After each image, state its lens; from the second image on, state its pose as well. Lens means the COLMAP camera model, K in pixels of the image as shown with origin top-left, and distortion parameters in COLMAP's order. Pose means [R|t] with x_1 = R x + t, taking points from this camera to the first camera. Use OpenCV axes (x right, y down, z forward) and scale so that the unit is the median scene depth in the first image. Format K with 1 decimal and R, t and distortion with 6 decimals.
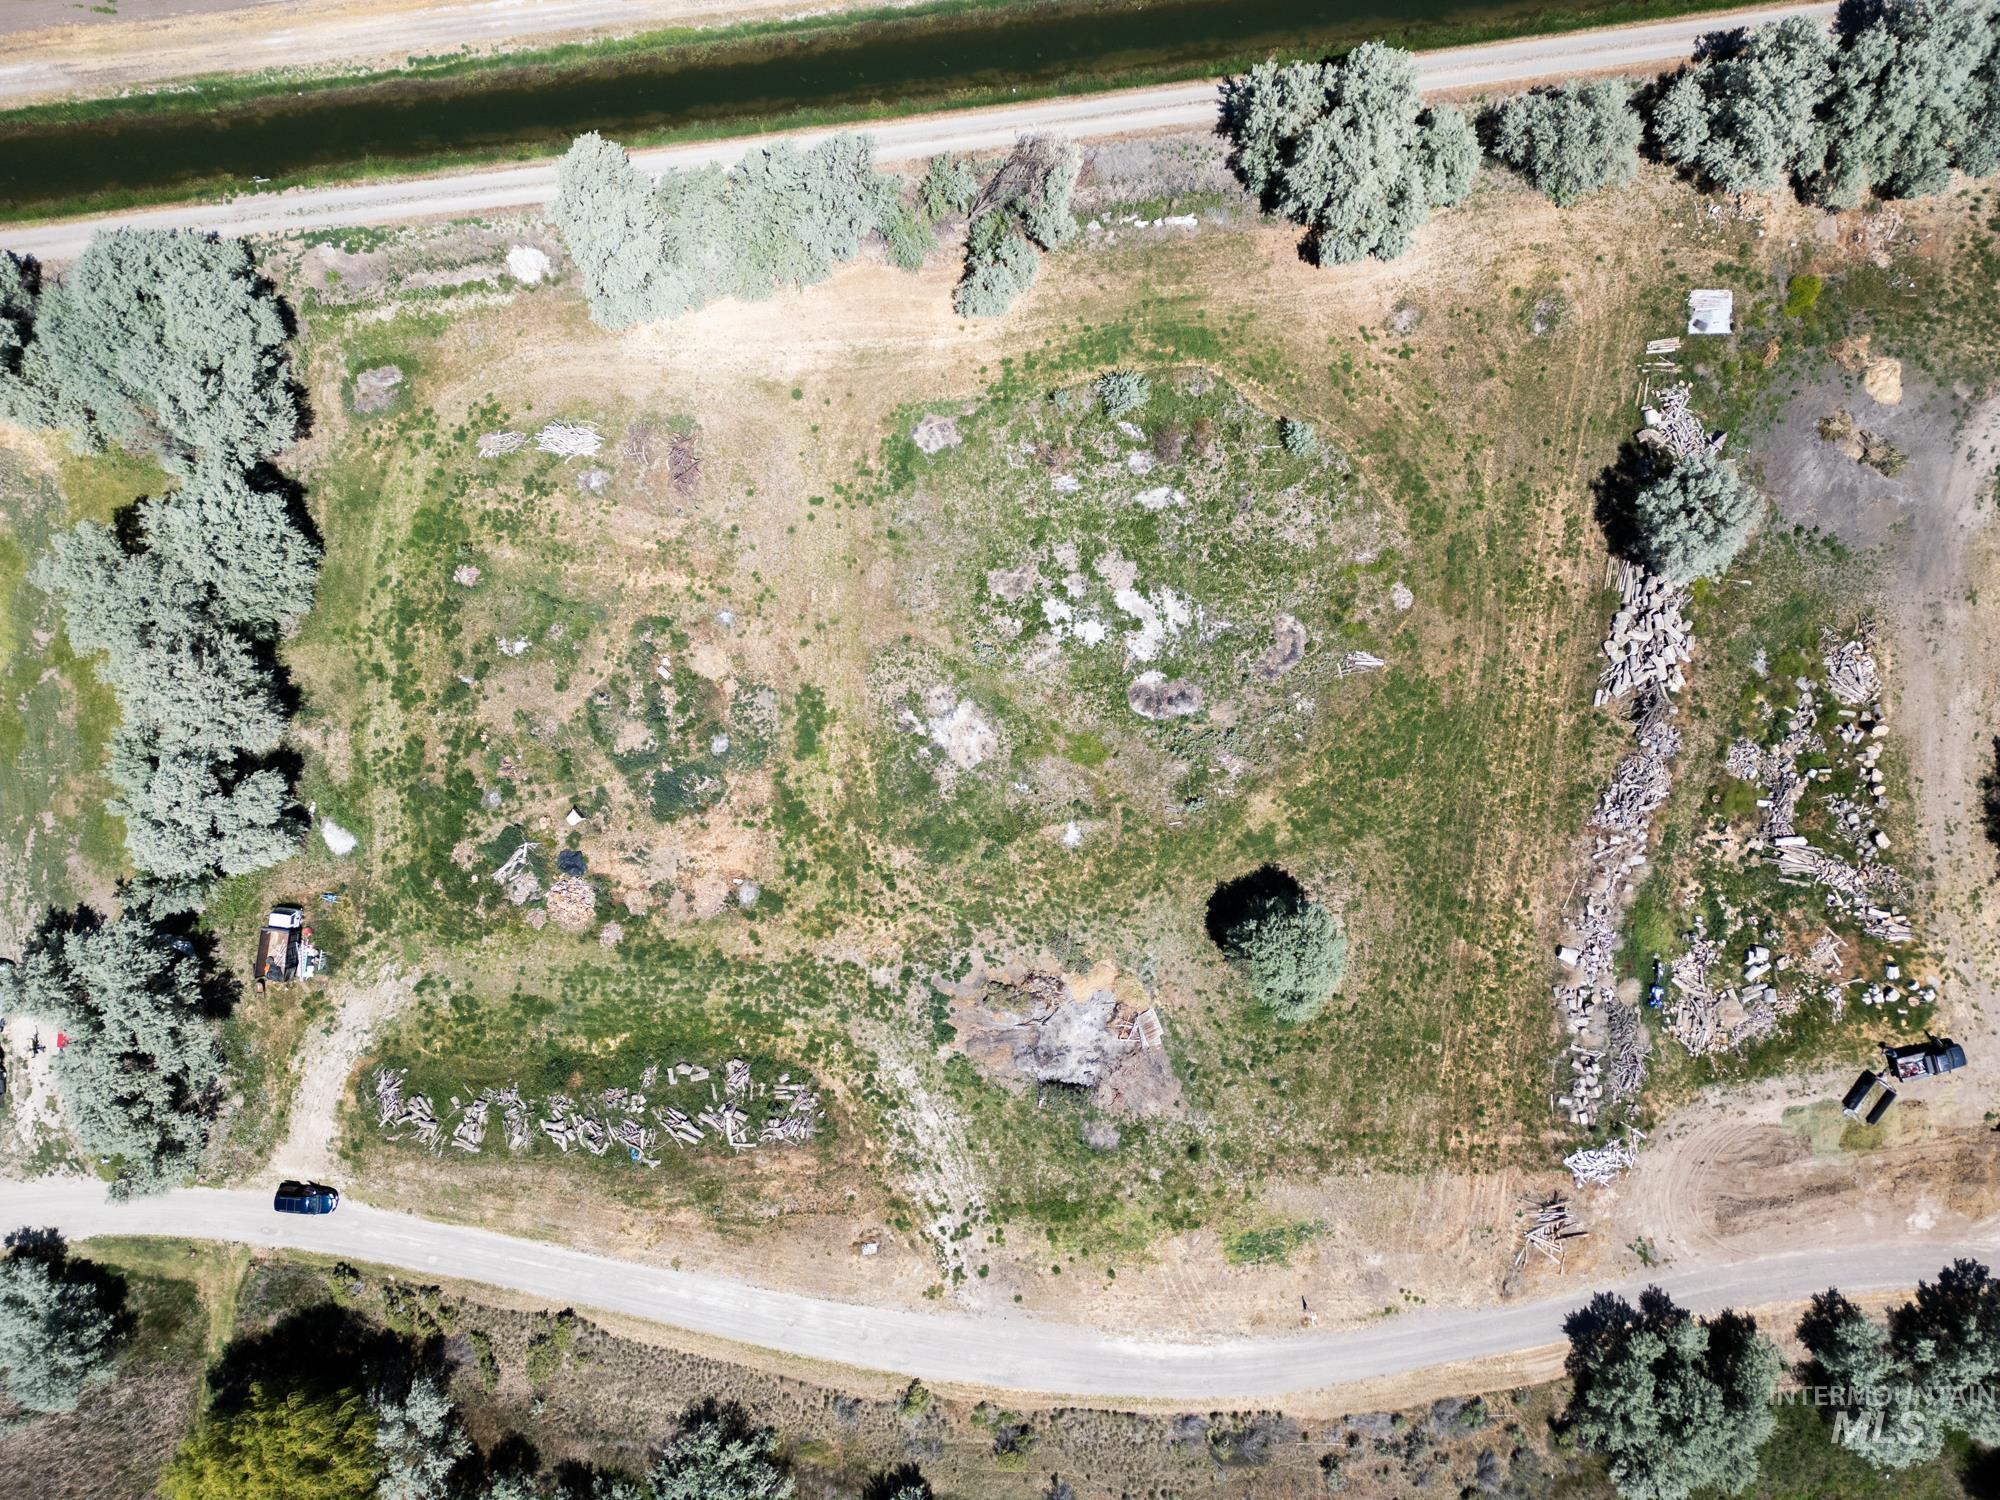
lens RADIAL K [[1396.7, 0, 1000.0], [0, 1396.7, 750.0], [0, 0, 1]] dist [0.060151, -0.050867]
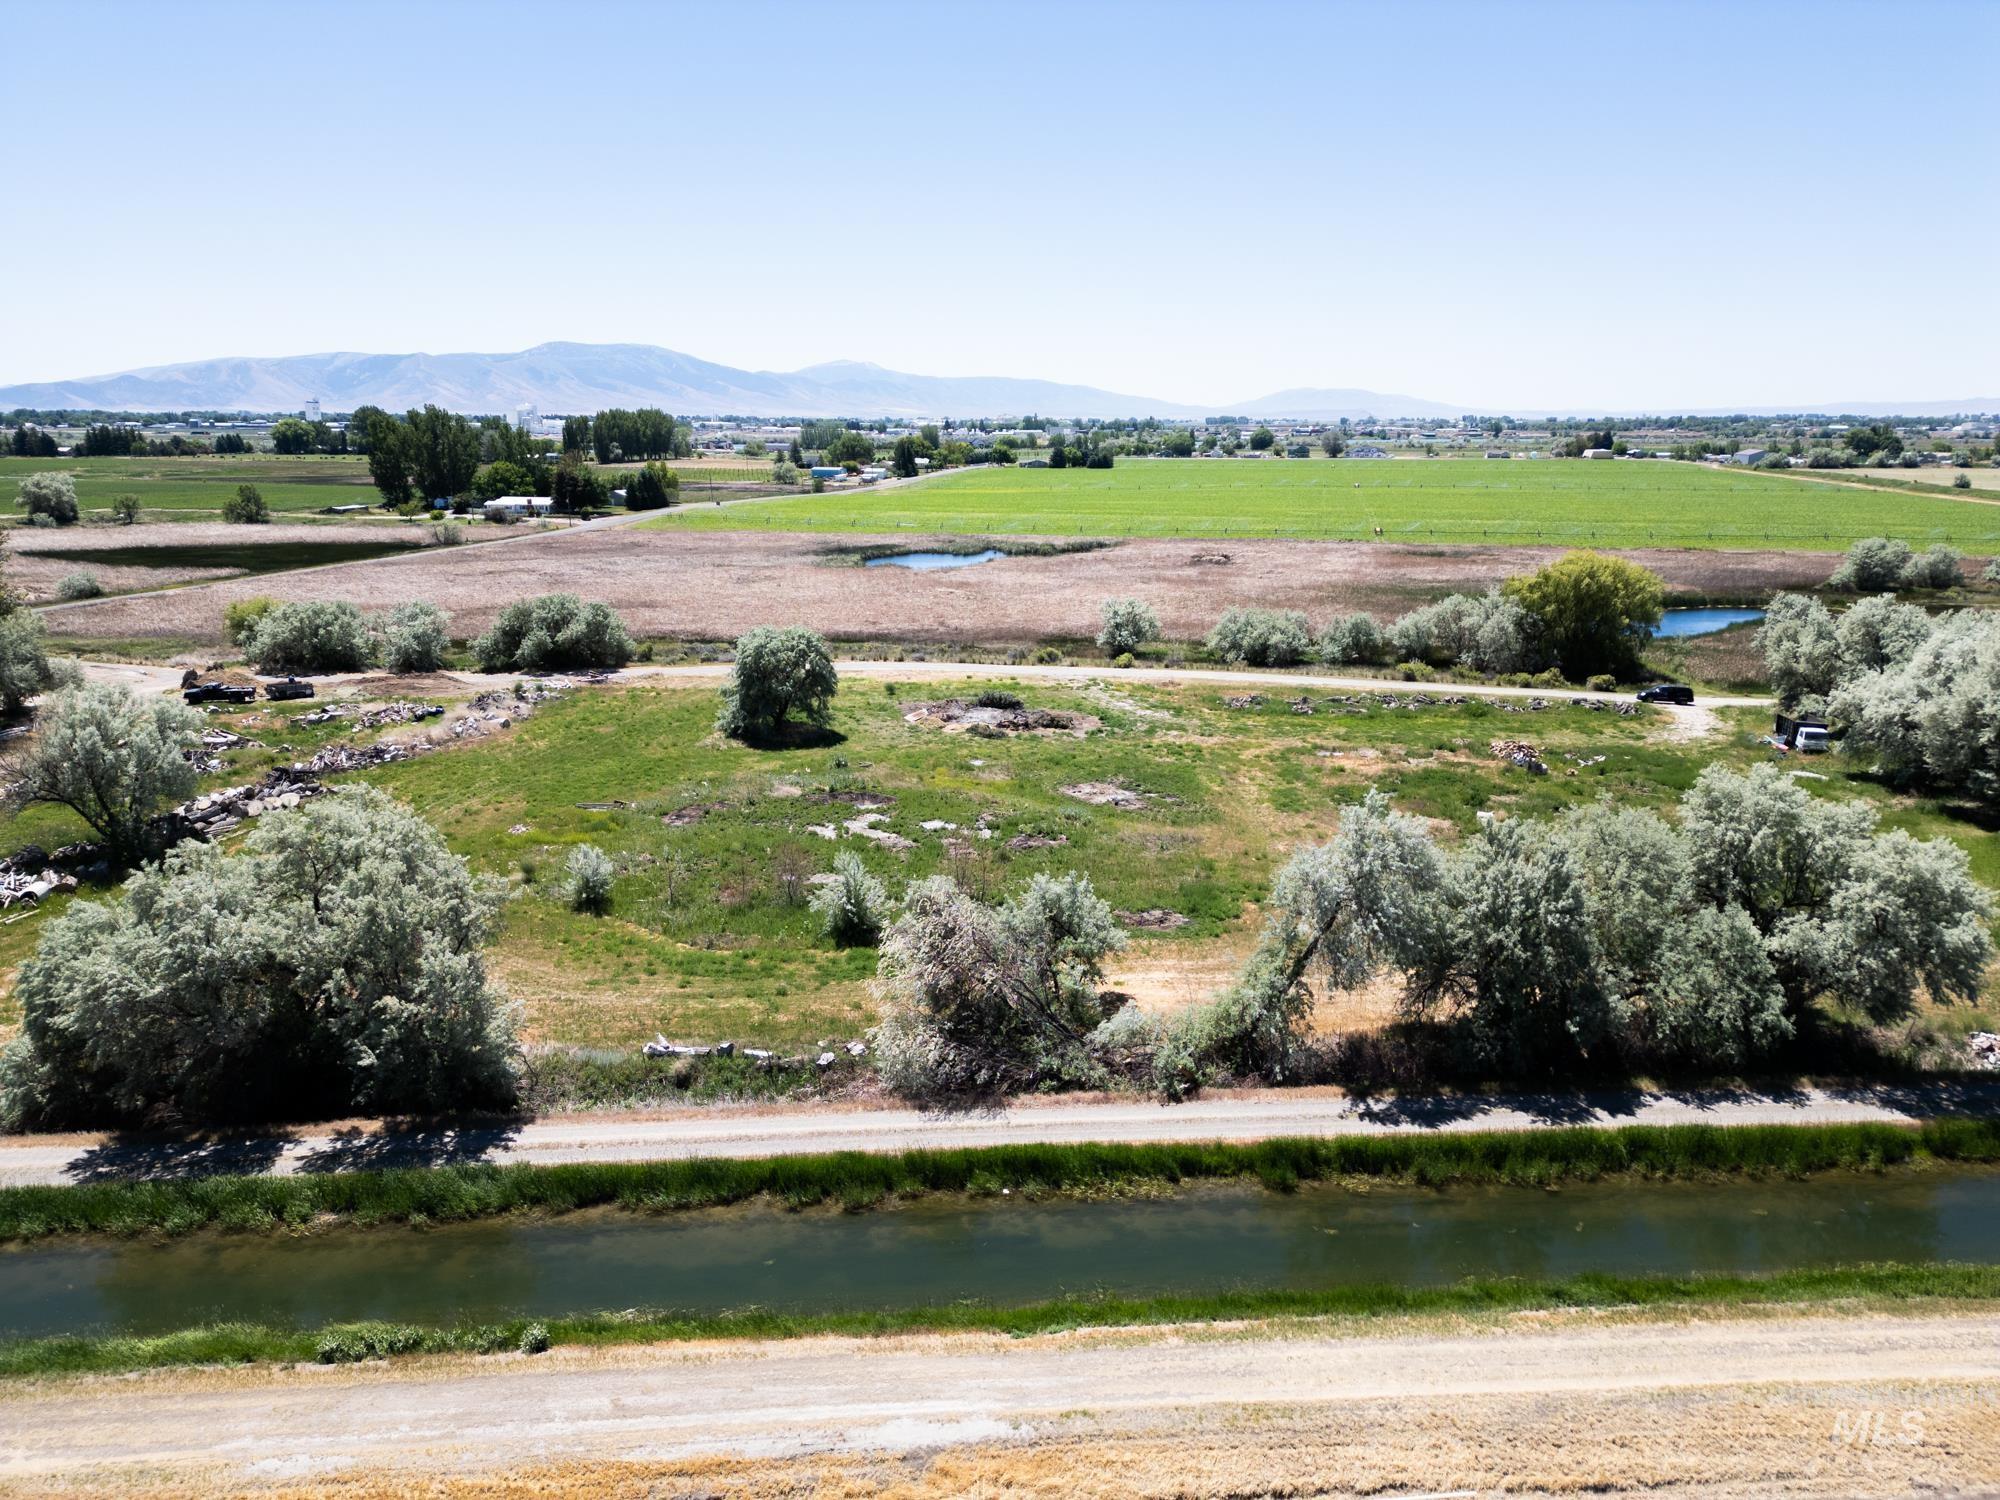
lens RADIAL K [[1396.7, 0, 1000.0], [0, 1396.7, 750.0], [0, 0, 1]] dist [0.060151, -0.050867]
pose [[-0.999068, -0.007133, 0.042566, -0.002873], [0.043126, -0.203686, 0.978086, -0.834398], [0.001693, 0.979010, 0.203804, 0.808797]]
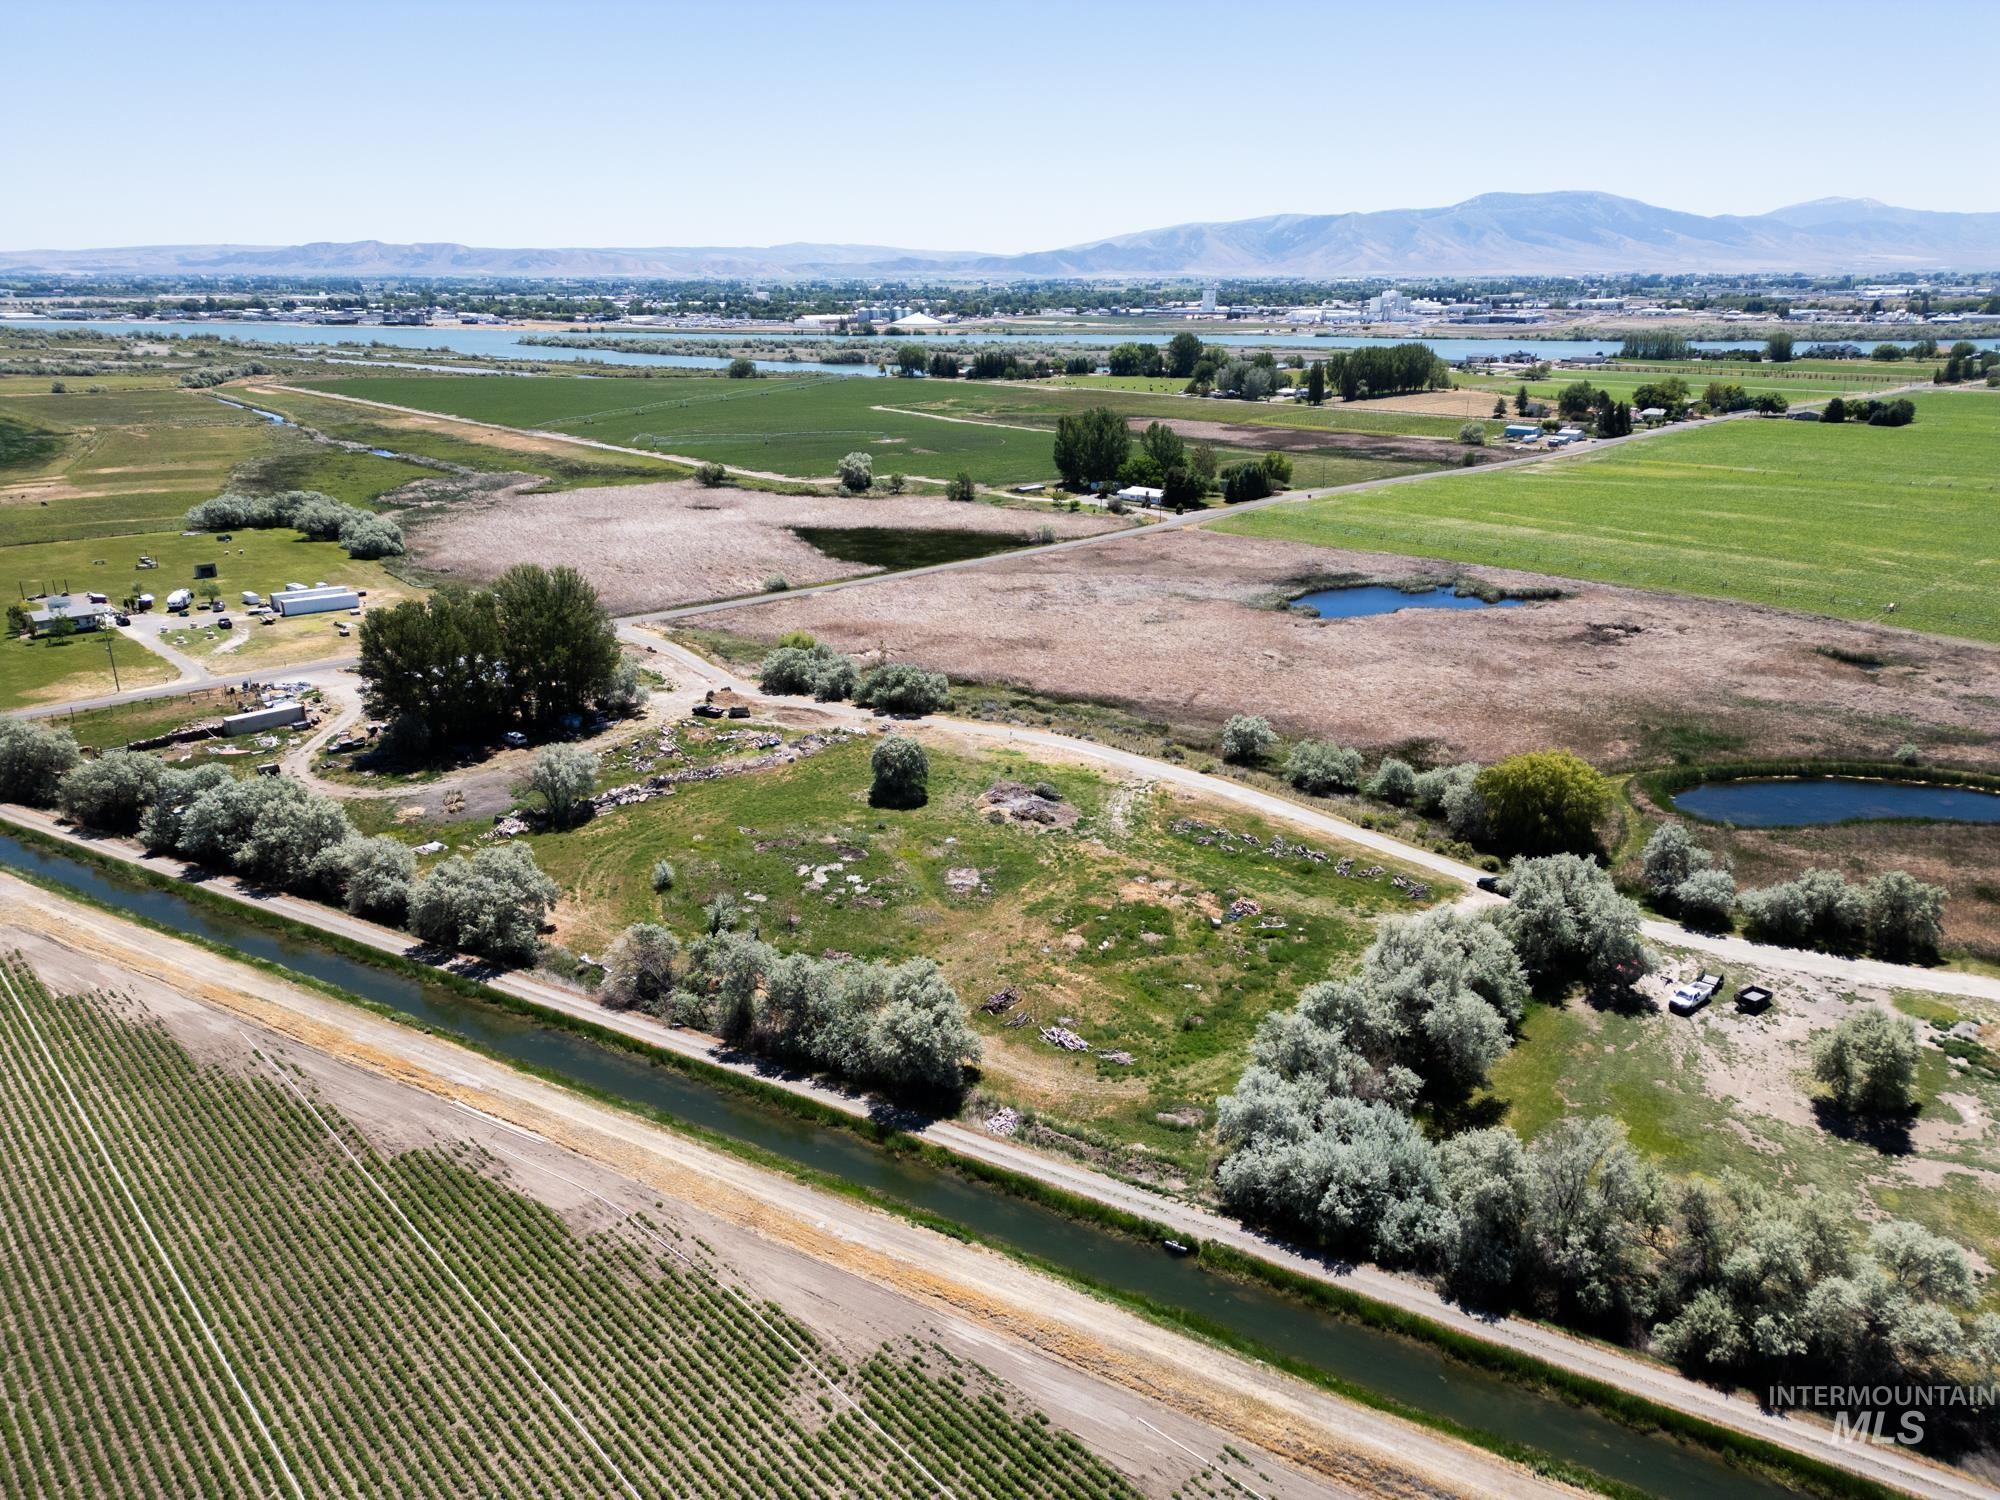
lens RADIAL K [[1396.7, 0, 1000.0], [0, 1396.7, 750.0], [0, 0, 1]] dist [0.060151, -0.050867]
pose [[-0.794031, -0.185146, 0.578995, -0.909548], [0.607843, -0.231768, 0.759480, -1.105243], [-0.006422, 0.954989, 0.296571, 0.425170]]
